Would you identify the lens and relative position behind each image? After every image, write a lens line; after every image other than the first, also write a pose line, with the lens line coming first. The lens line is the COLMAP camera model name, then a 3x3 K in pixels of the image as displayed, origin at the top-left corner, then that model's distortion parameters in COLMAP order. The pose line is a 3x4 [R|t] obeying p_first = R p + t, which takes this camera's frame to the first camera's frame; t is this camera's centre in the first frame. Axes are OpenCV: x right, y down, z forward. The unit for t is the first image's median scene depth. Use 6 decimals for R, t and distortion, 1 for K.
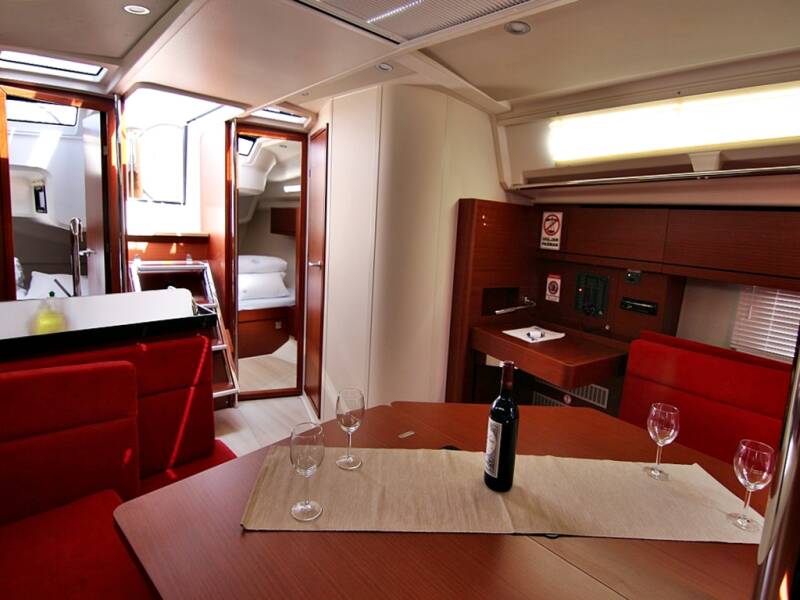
lens RADIAL K [[444.2, 0, 398.7], [0, 444.2, 278.4], [0, 0, 1]] dist [-0.015800, -0.001006]
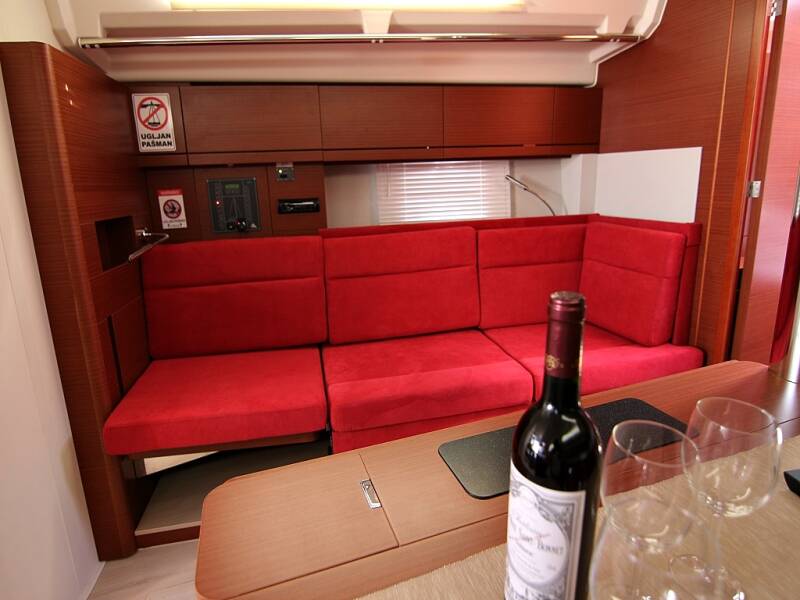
lens RADIAL K [[444.2, 0, 398.7], [0, 444.2, 278.4], [0, 0, 1]] dist [-0.015800, -0.001006]
pose [[0.381438, -0.283188, 0.879949, -0.174201], [0.173505, 0.956934, 0.232753, 0.027350], [-0.907965, 0.063895, 0.414146, 0.424486]]
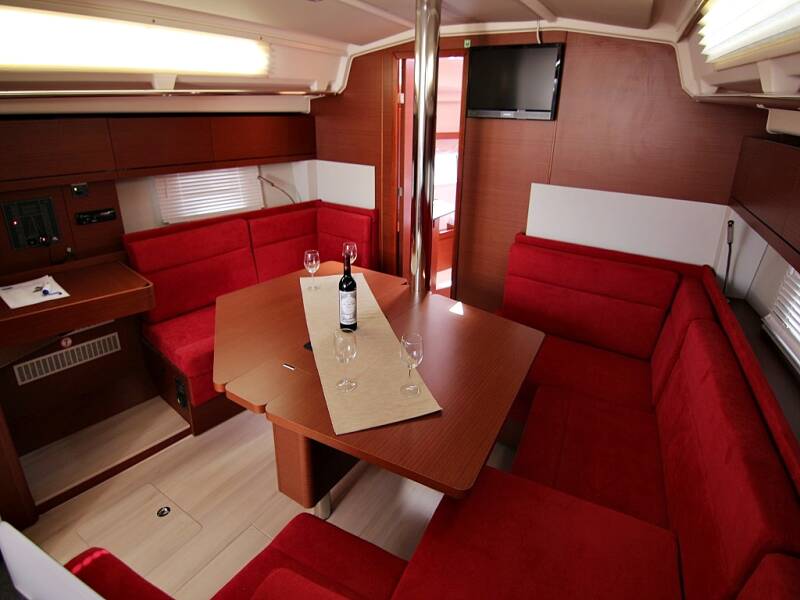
lens RADIAL K [[444.2, 0, 398.7], [0, 444.2, 278.4], [0, 0, 1]] dist [-0.015800, -0.001006]
pose [[-0.259506, -0.419993, 0.869634, -0.538561], [0.085276, 0.887000, 0.453827, -0.195290], [-0.961969, 0.191930, -0.194366, 0.498404]]
